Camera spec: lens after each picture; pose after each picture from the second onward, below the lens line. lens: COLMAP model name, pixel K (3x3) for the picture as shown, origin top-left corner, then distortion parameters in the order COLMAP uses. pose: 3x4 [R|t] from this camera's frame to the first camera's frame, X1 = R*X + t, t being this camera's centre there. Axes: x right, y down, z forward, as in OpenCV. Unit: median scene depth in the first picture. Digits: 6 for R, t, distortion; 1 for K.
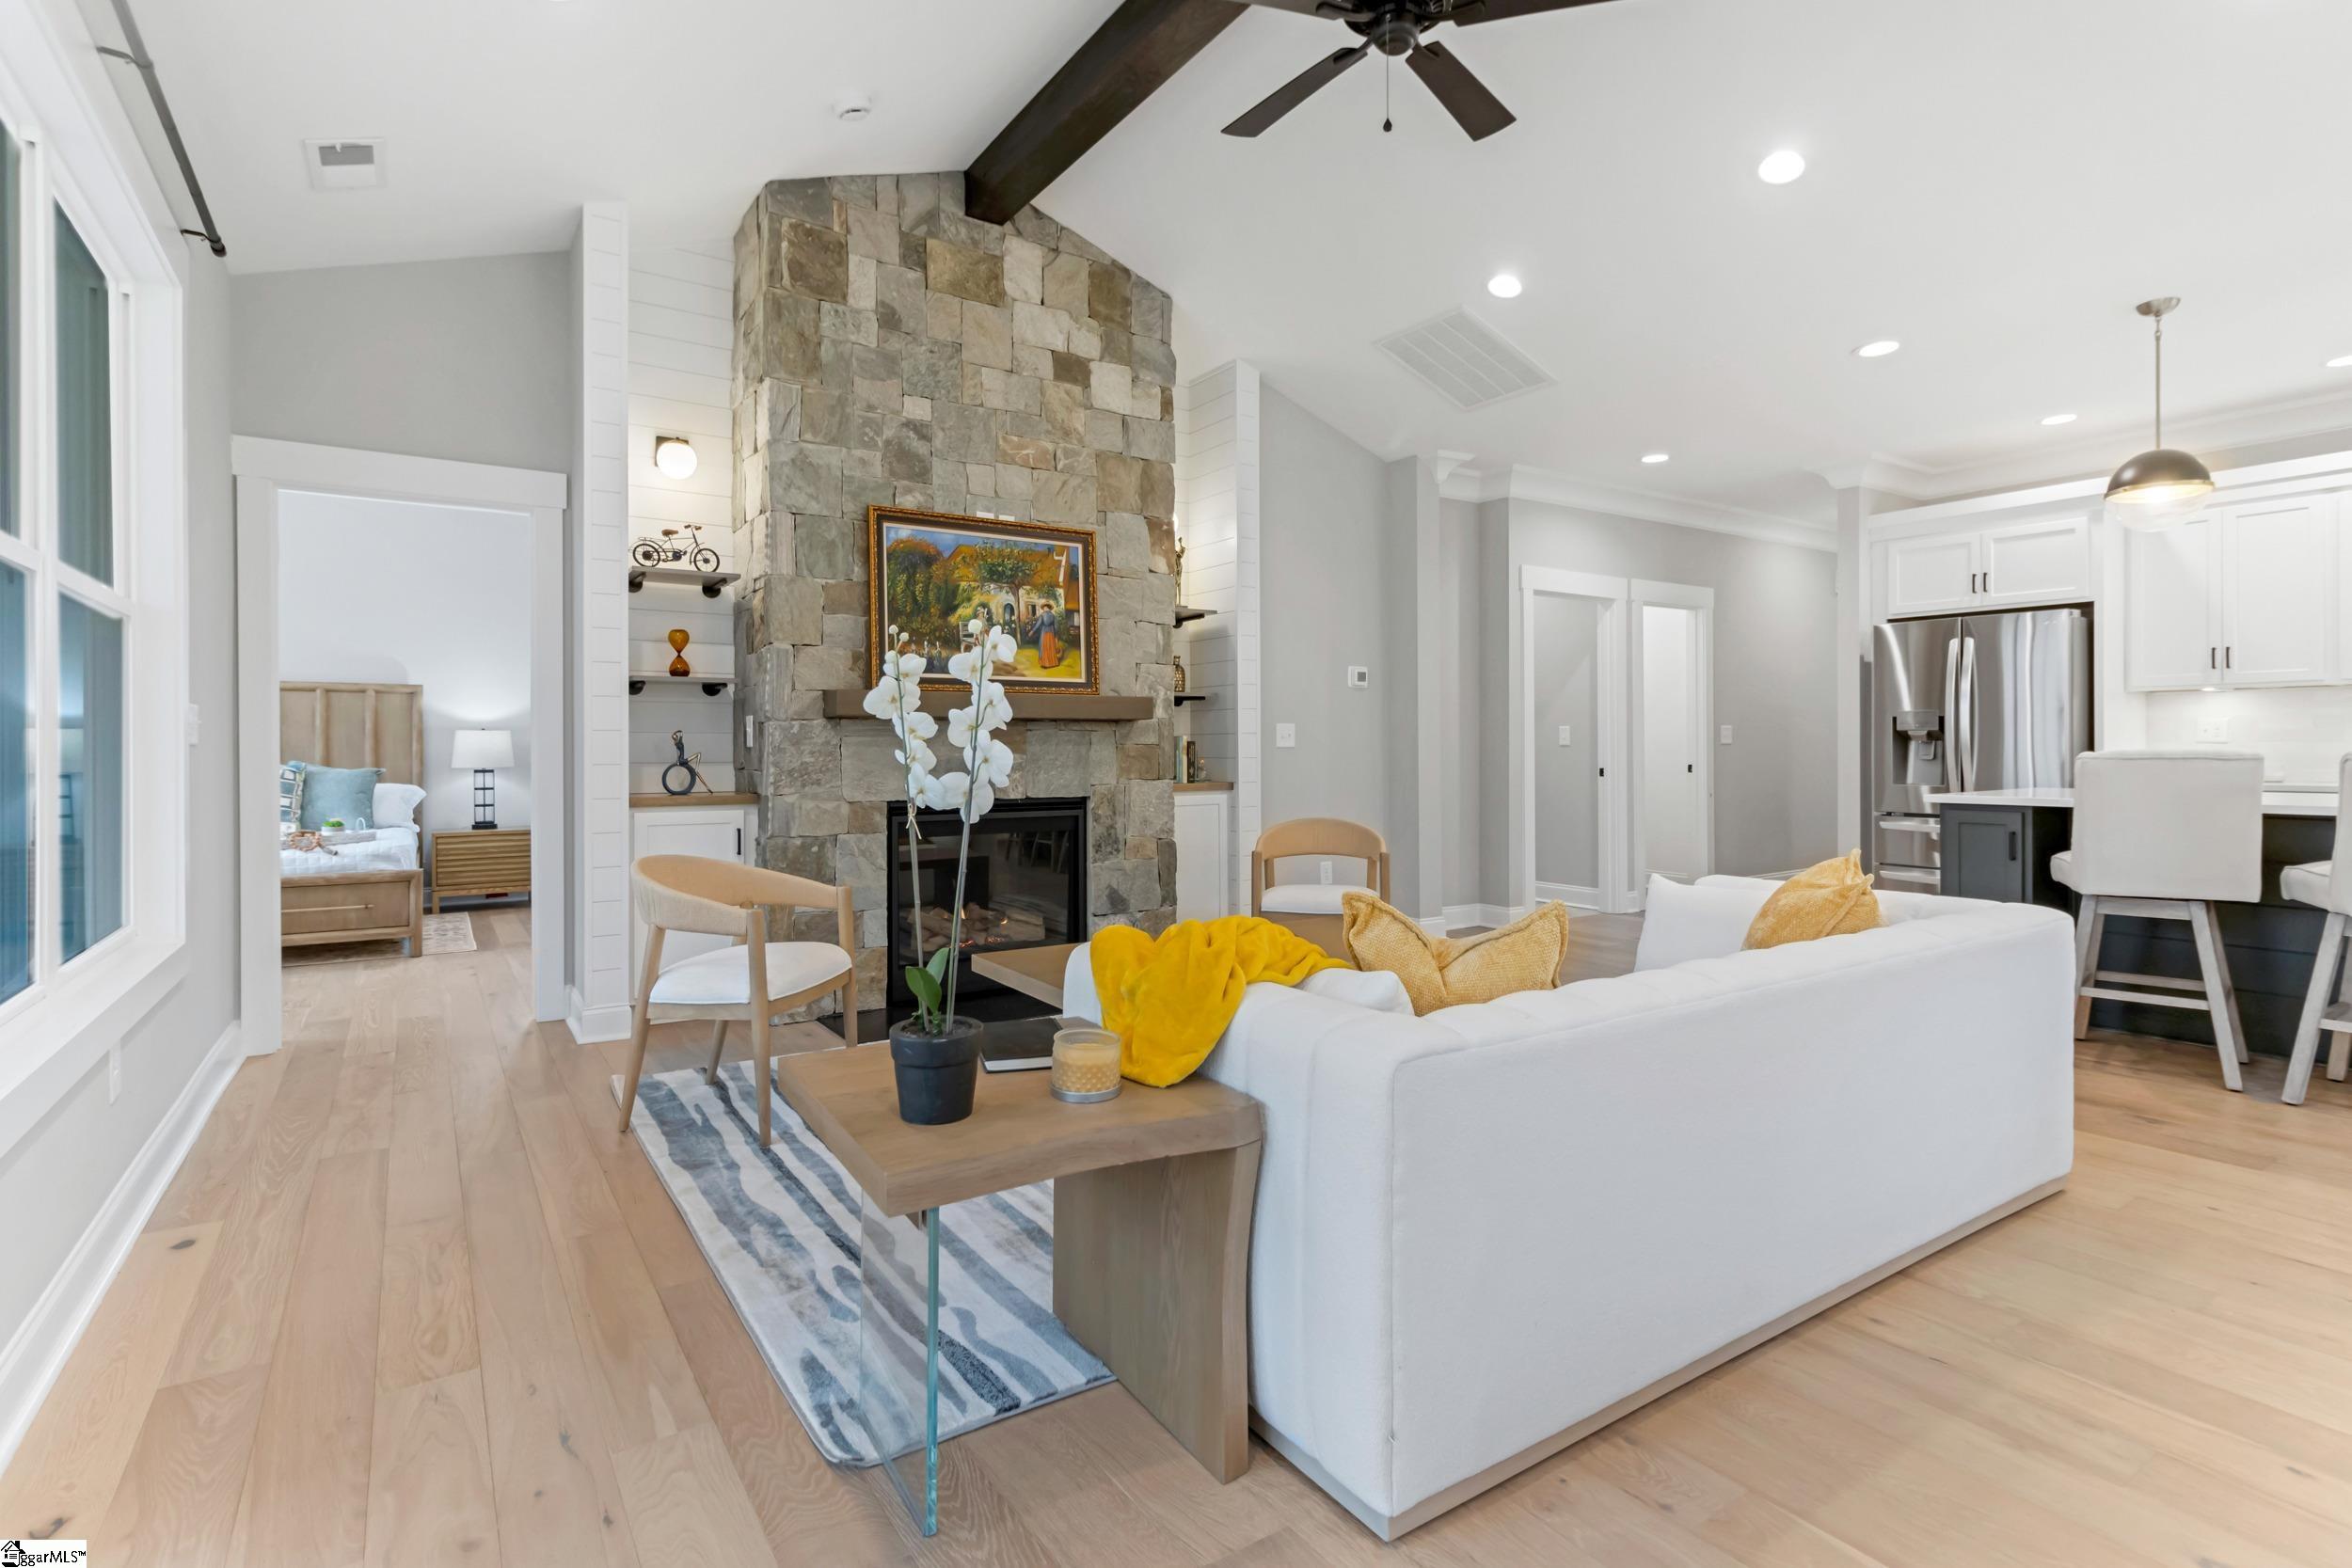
lens RADIAL K [[1144.3, 0, 1187.7], [0, 1144.3, 740.5], [0, 0, 1]] dist [0.014009, -0.000248]
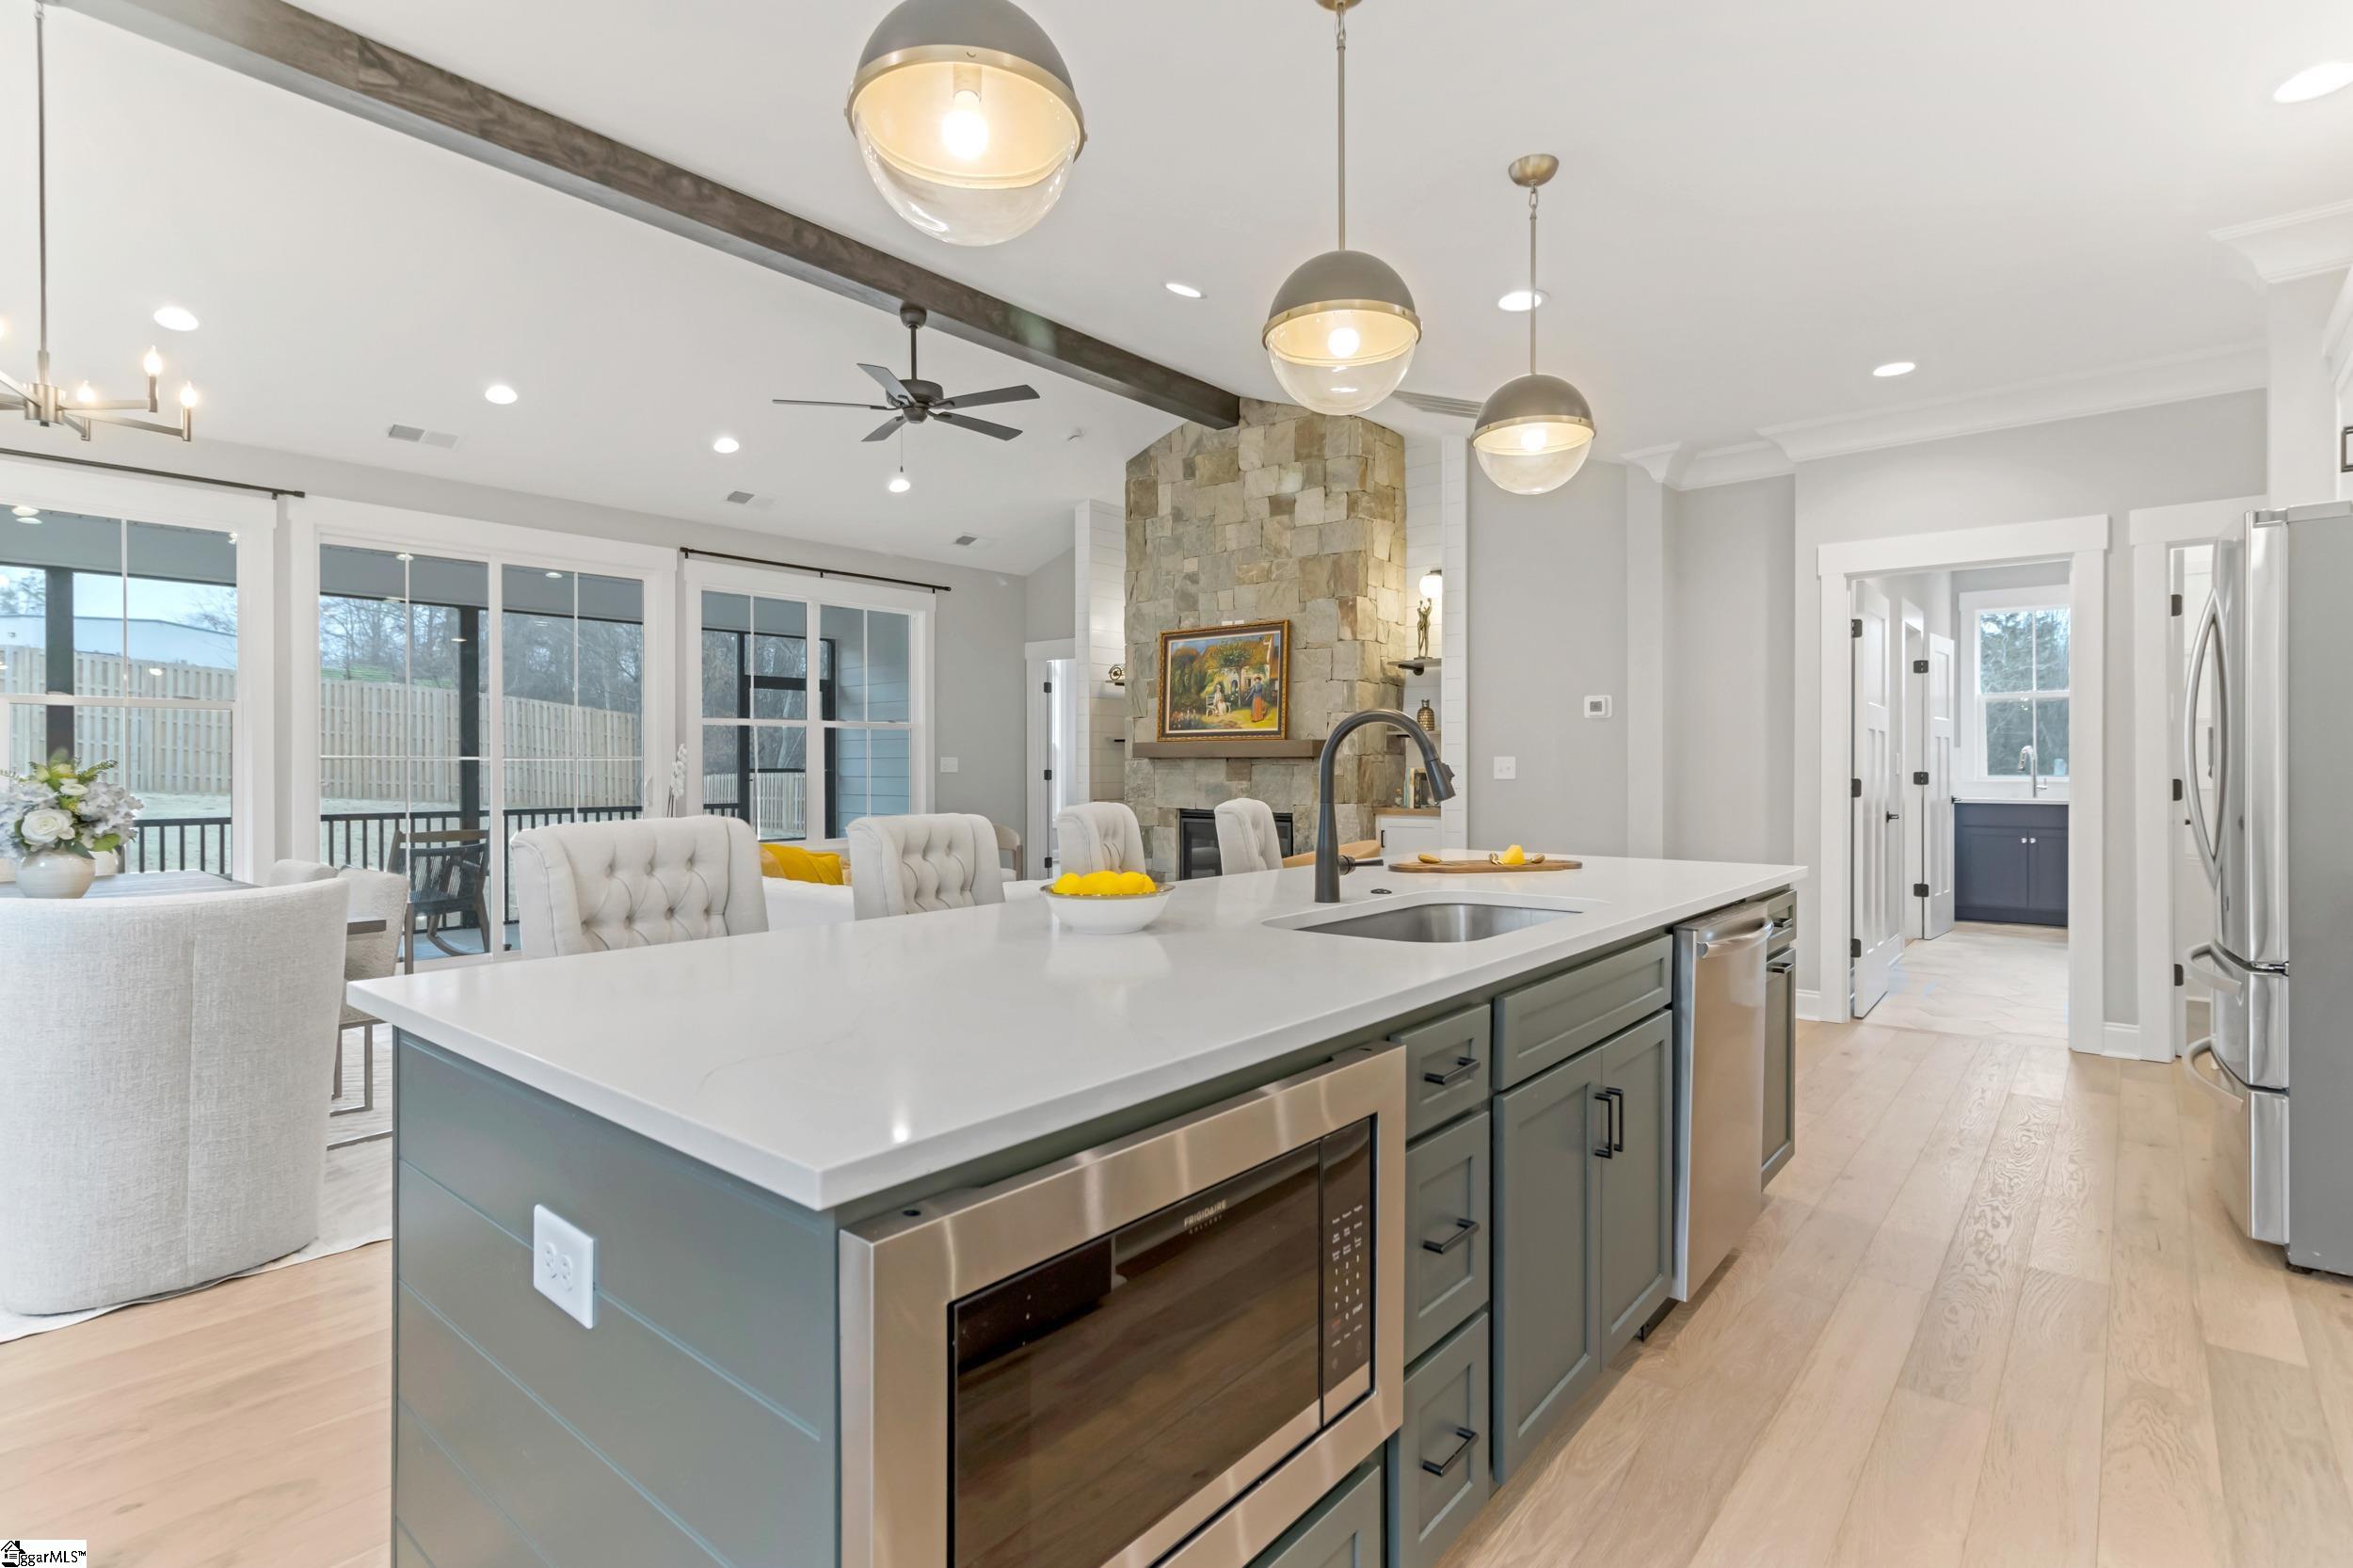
lens RADIAL K [[1144.9, 0, 1162.3], [0, 1144.9, 779.2], [0, 0, 1]] dist [0.014009, -0.000248]
pose [[0.278661, 0.013827, -0.960290, 1.228205], [0.002790, 0.999880, 0.015207, -0.013441], [0.960386, -0.006917, 0.278589, 0.484039]]
